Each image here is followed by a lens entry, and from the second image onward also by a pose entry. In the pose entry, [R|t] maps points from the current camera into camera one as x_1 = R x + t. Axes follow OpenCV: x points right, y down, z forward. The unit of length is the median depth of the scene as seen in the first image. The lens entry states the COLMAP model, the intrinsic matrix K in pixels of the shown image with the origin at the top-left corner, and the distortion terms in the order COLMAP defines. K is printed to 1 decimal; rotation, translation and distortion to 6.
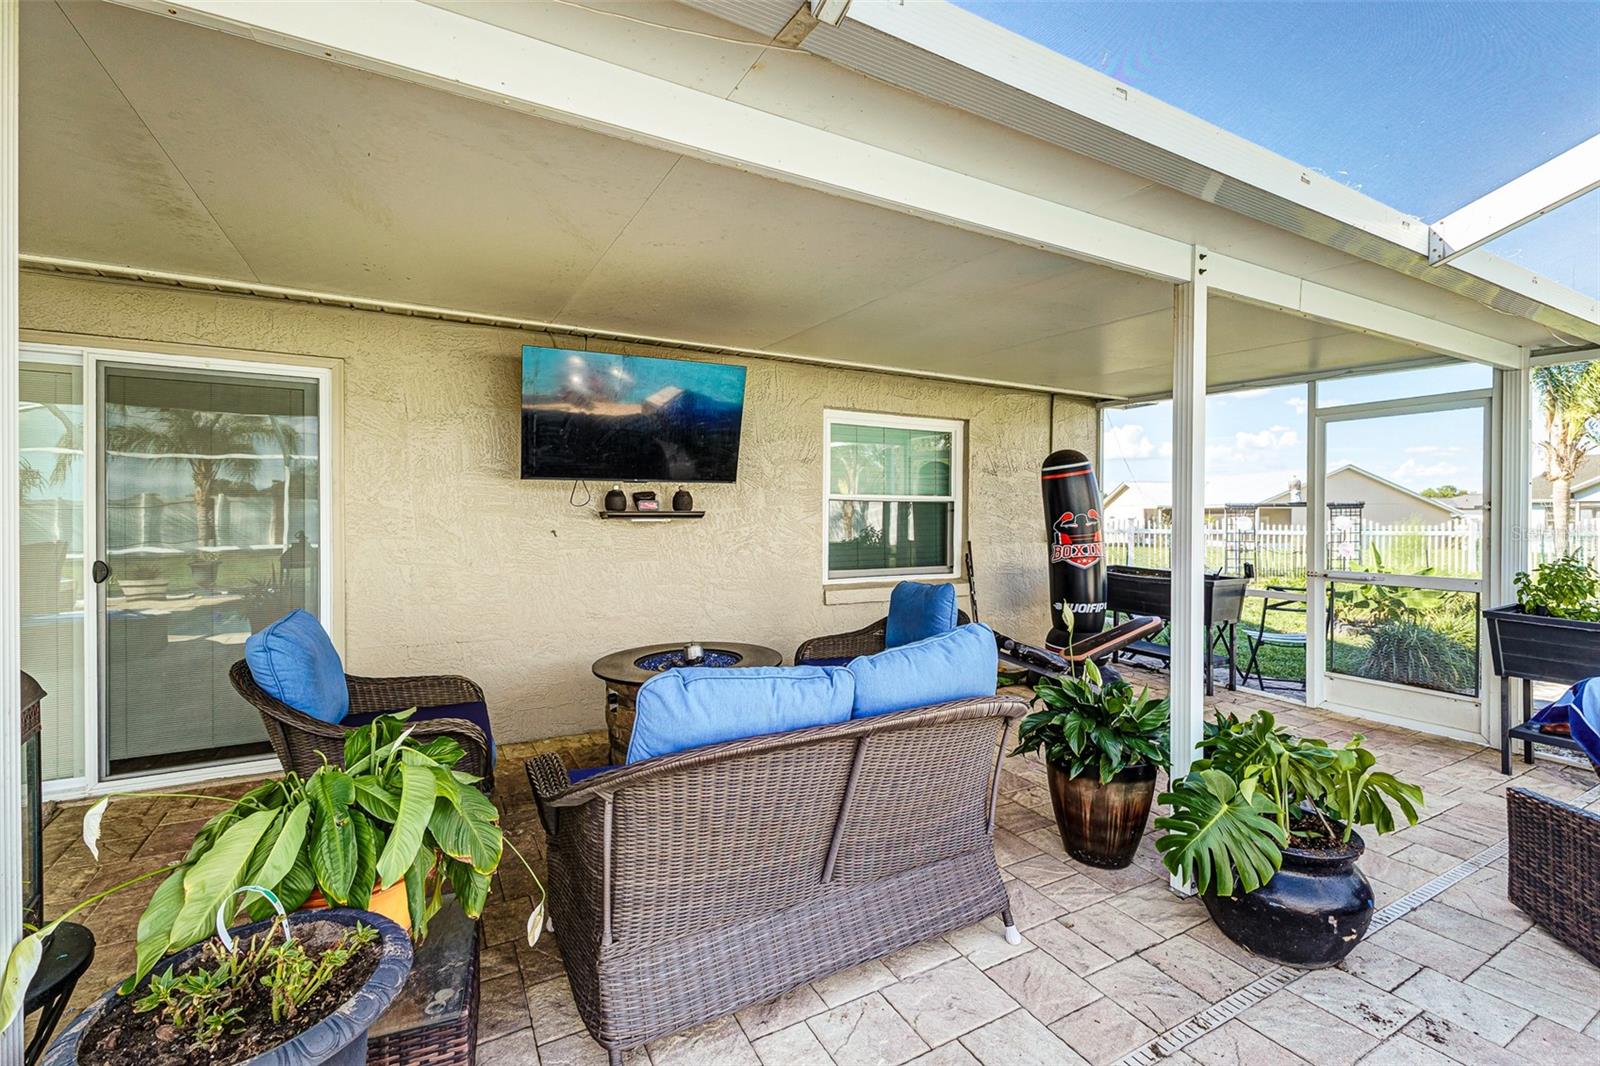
lens RADIAL K [[698.0, 0, 795.3], [0, 698.0, 517.6], [0, 0, 1]] dist [0.009324, -0.001392]
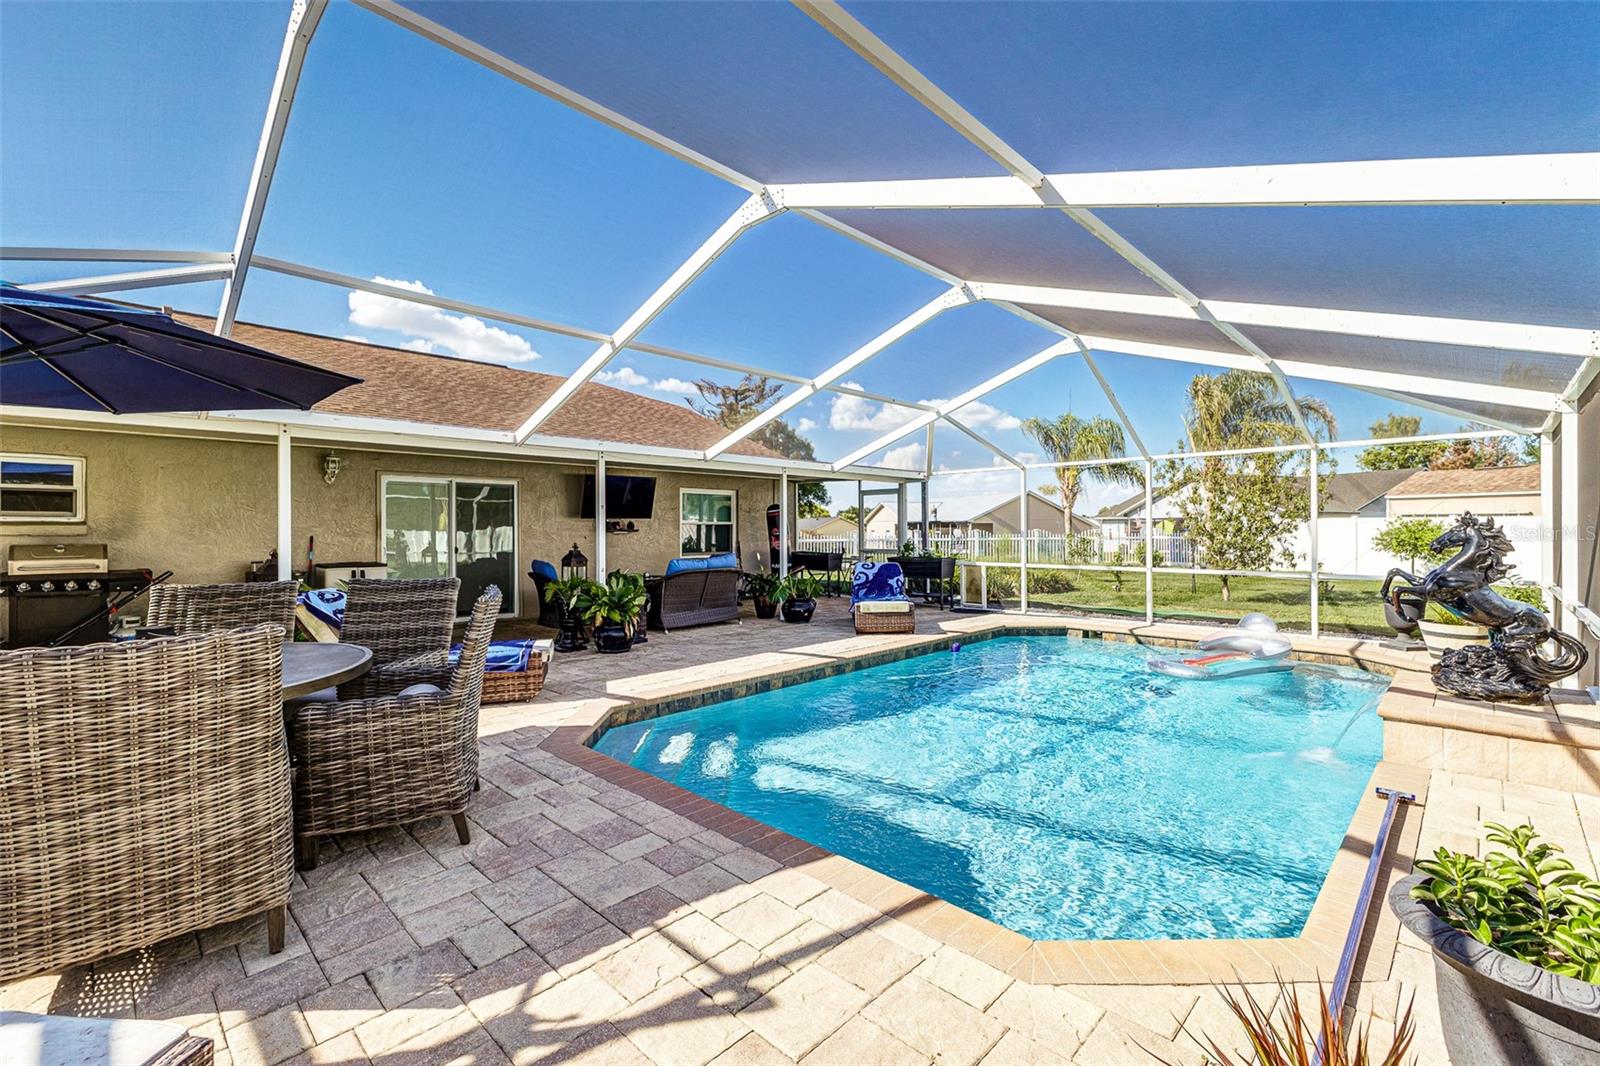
lens RADIAL K [[698.0, 0, 797.5], [0, 698.0, 528.3], [0, 0, 1]] dist [0.009324, -0.001392]
pose [[0.957169, -0.008734, 0.289397, -0.256550], [0.011342, 0.999909, -0.007338, 0.010989], [-0.289307, 0.010306, 0.957181, -1.383067]]
